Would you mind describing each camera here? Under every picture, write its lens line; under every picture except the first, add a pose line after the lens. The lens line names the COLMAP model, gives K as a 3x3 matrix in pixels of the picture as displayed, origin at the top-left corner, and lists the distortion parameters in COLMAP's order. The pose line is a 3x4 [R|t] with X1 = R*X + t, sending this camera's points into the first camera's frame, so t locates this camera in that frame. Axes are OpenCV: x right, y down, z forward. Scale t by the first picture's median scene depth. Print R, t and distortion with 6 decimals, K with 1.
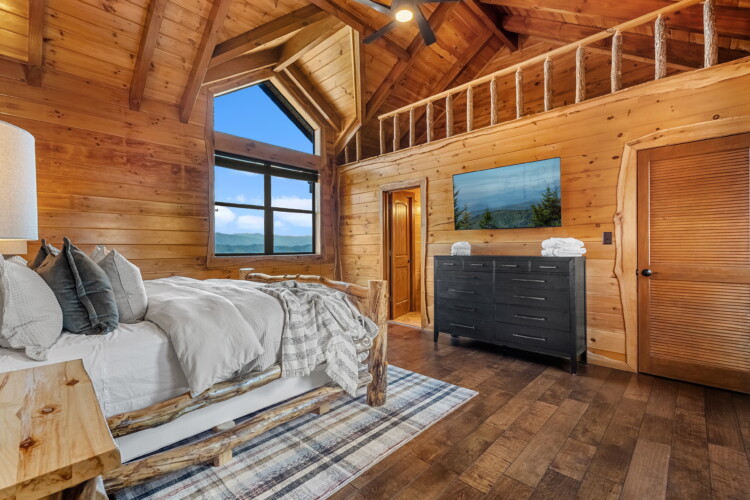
lens RADIAL K [[330.0, 0, 373.6], [0, 330.0, 250.1], [0, 0, 1]] dist [-0.002585, -0.000063]
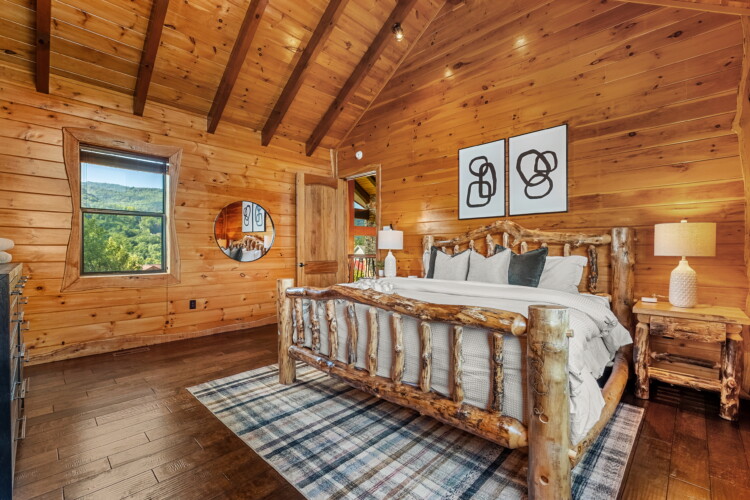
lens RADIAL K [[330.0, 0, 376.1], [0, 330.0, 251.9], [0, 0, 1]] dist [-0.002585, -0.000063]
pose [[-0.999992, 0.003279, 0.002411, -0.270660], [0.003284, 0.999992, 0.002278, -0.001745], [-0.002404, 0.002286, -0.999994, 1.894200]]
